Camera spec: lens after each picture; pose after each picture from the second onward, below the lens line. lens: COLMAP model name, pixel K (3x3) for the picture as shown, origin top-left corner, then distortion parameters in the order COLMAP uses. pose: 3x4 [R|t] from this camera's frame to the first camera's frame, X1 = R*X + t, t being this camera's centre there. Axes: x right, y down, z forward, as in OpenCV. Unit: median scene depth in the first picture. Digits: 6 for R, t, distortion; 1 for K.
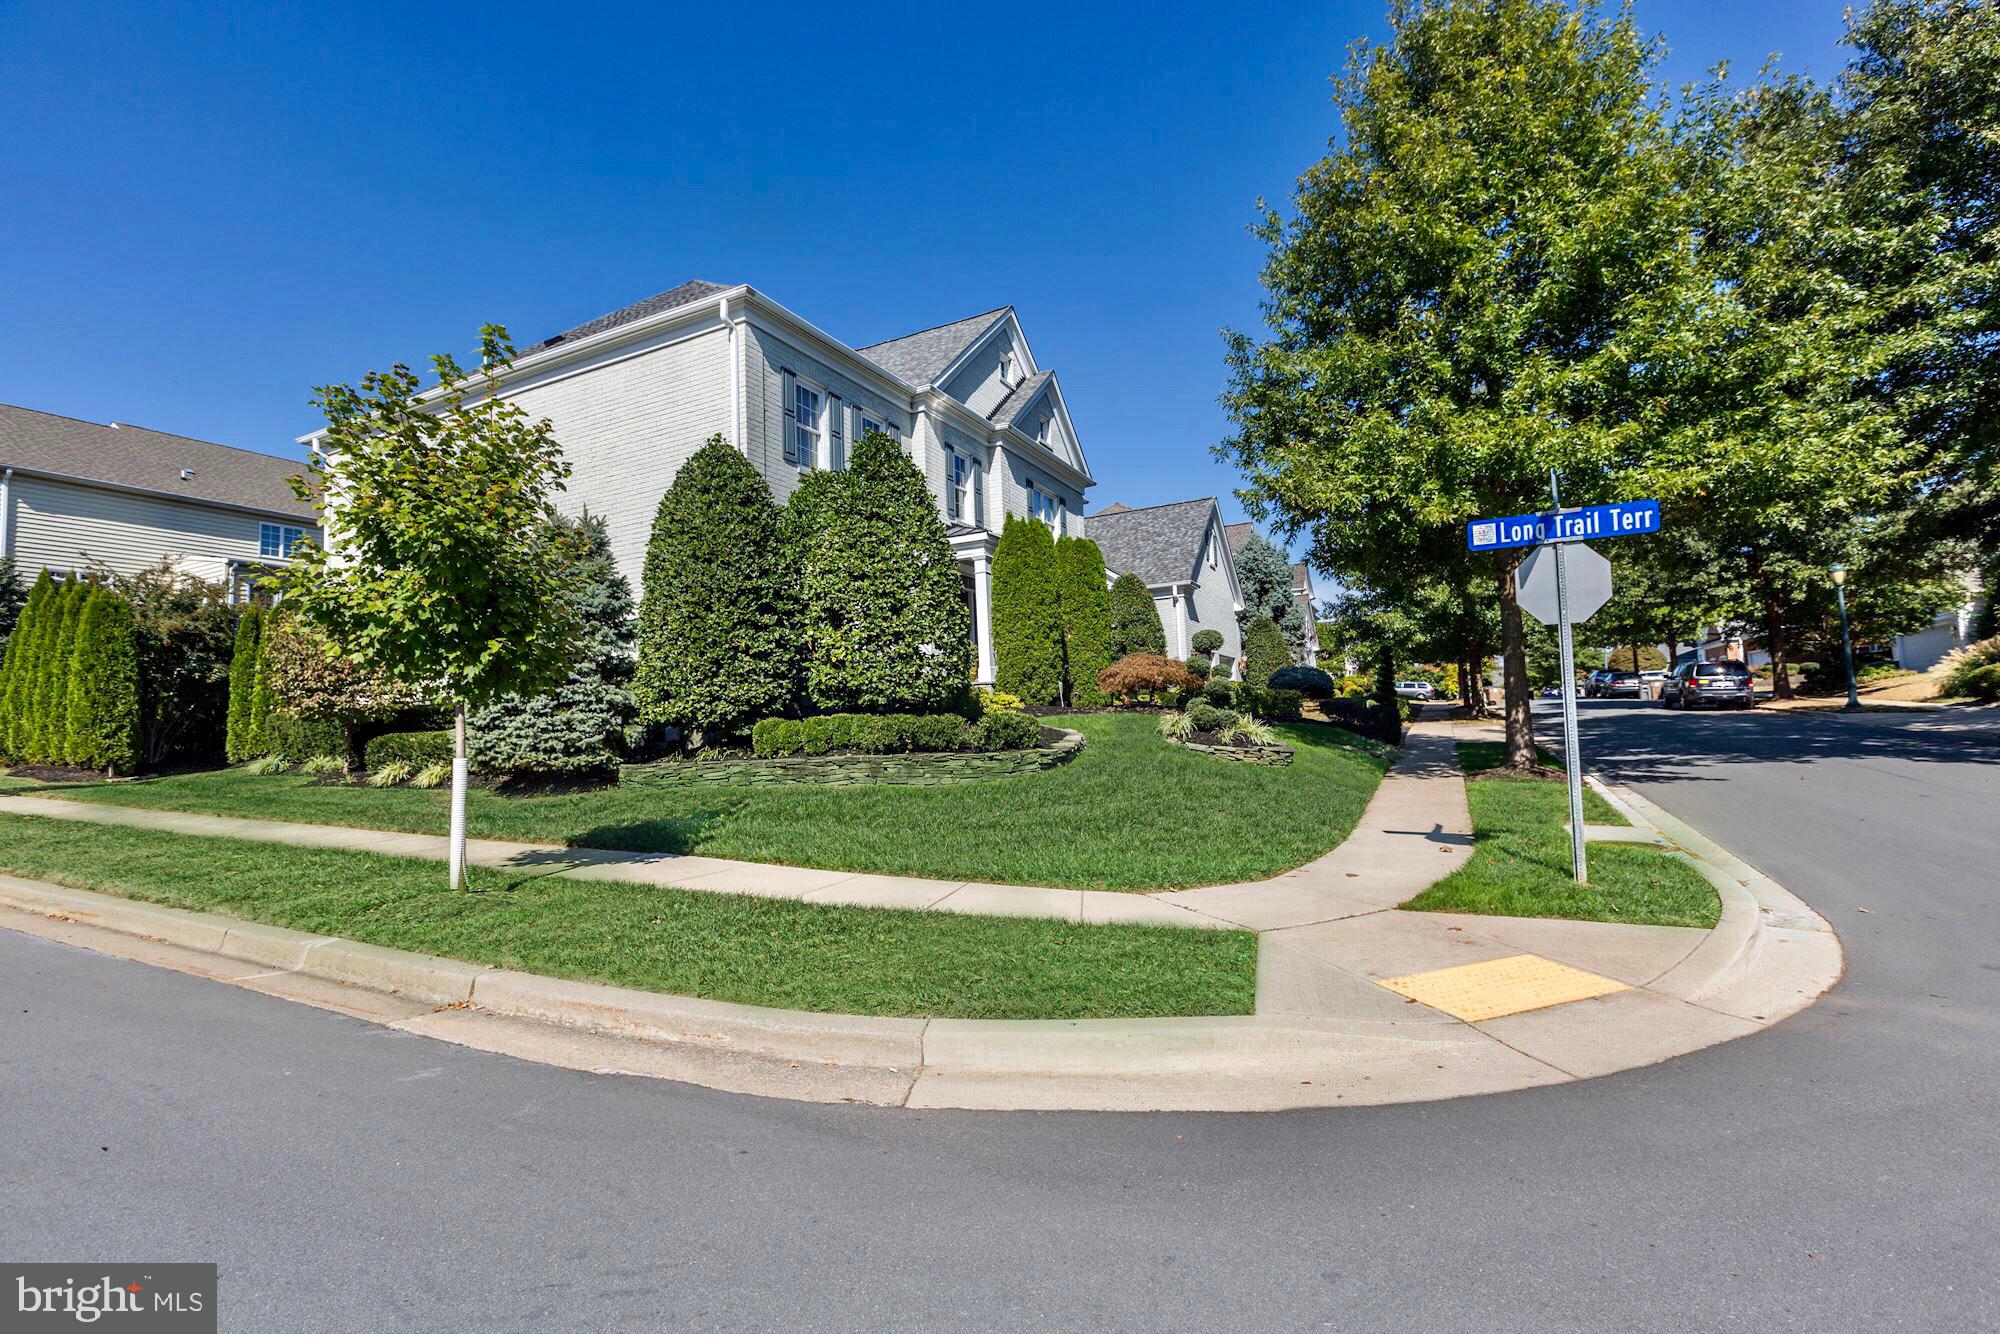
lens RADIAL K [[817.9, 0, 1028.7], [0, 817.9, 676.5], [0, 0, 1]] dist [0.011522, 0.000112]
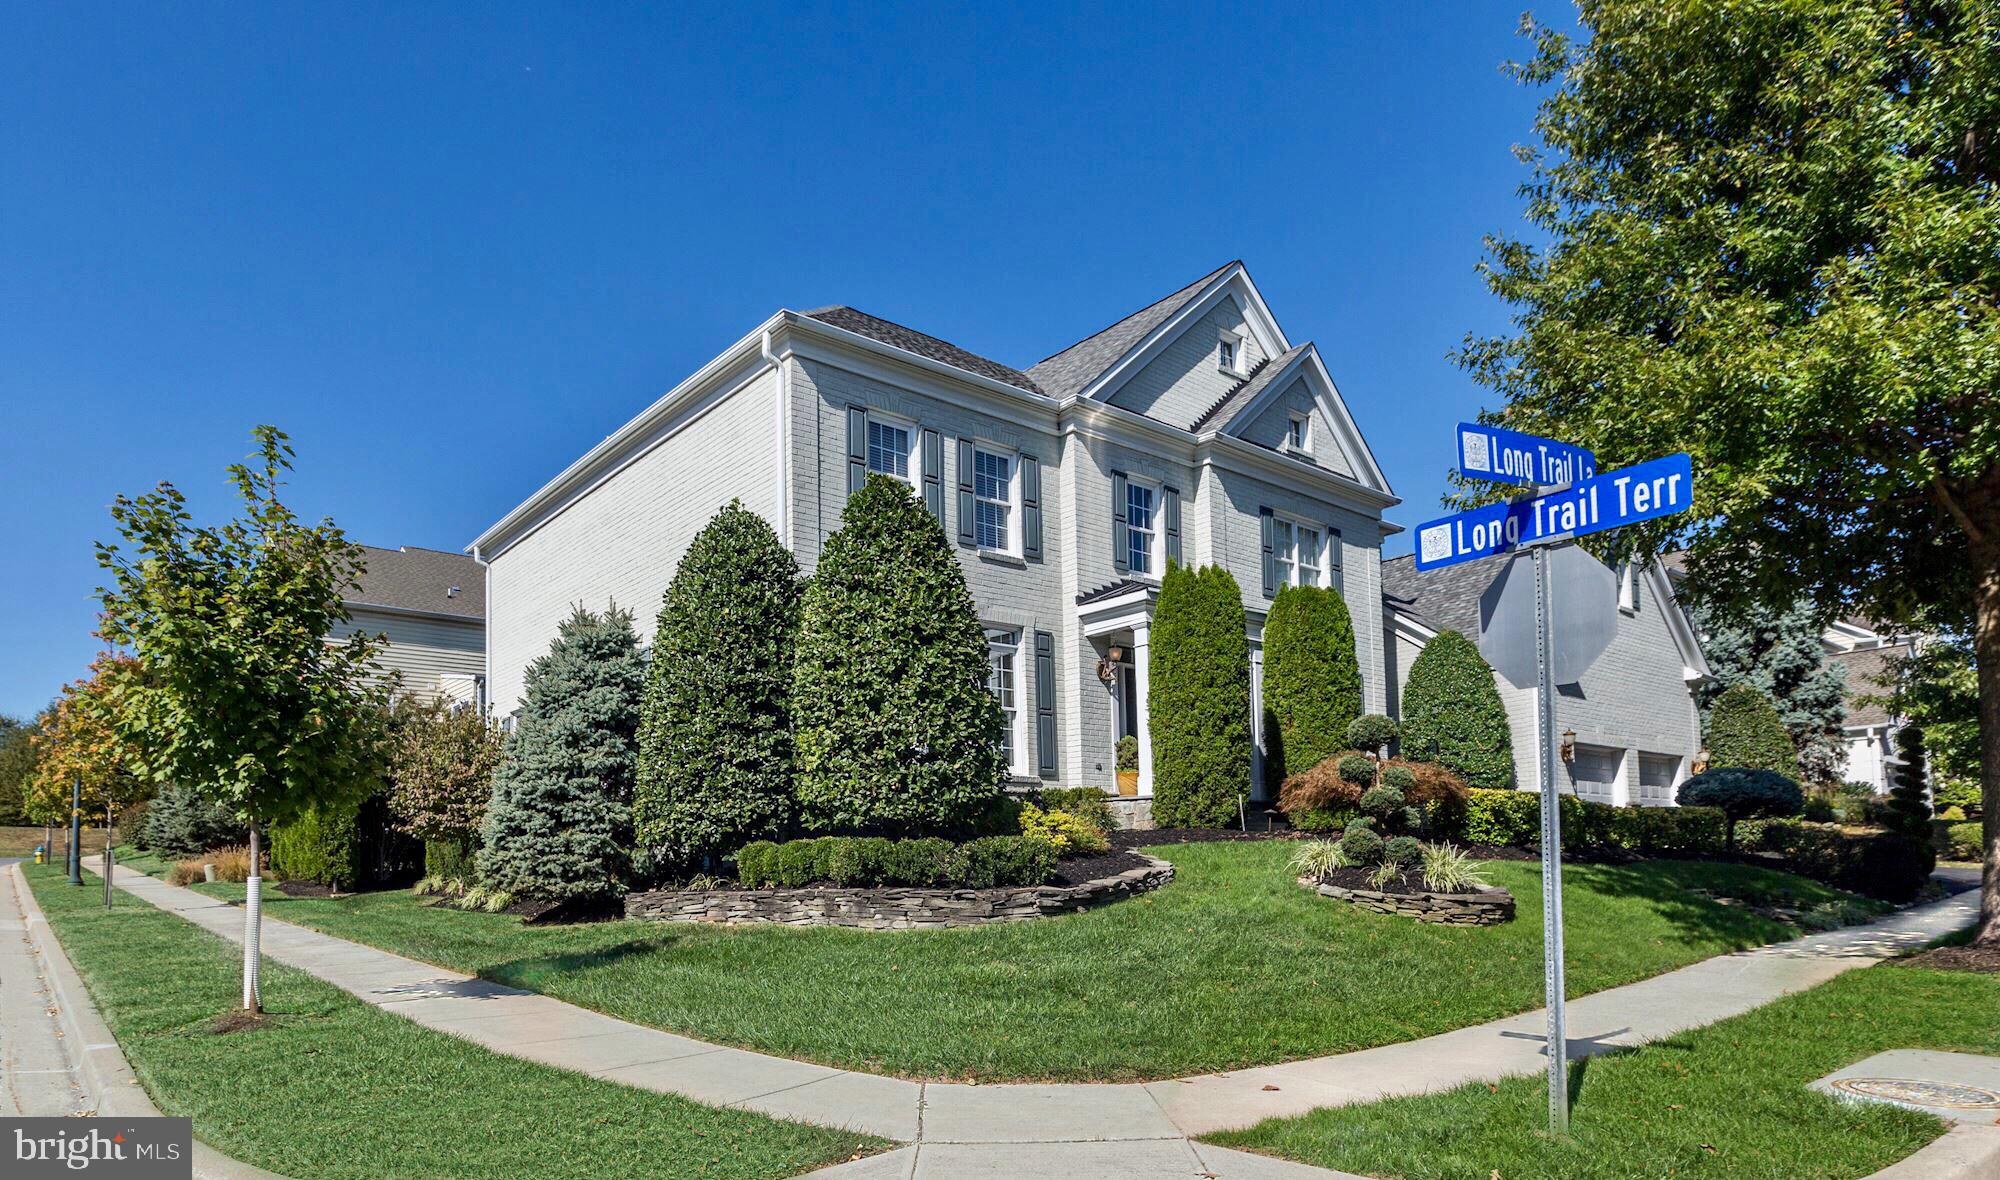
lens RADIAL K [[1109.3, 0, 1000.5], [0, 1109.3, 822.7], [0, 0, 1]] dist [-0.000388, 0.000005]
pose [[0.921752, 0.002887, -0.387770, 0.322781], [0.008355, 0.999592, 0.027303, 0.003460], [0.387691, -0.028406, 0.921352, 0.063258]]
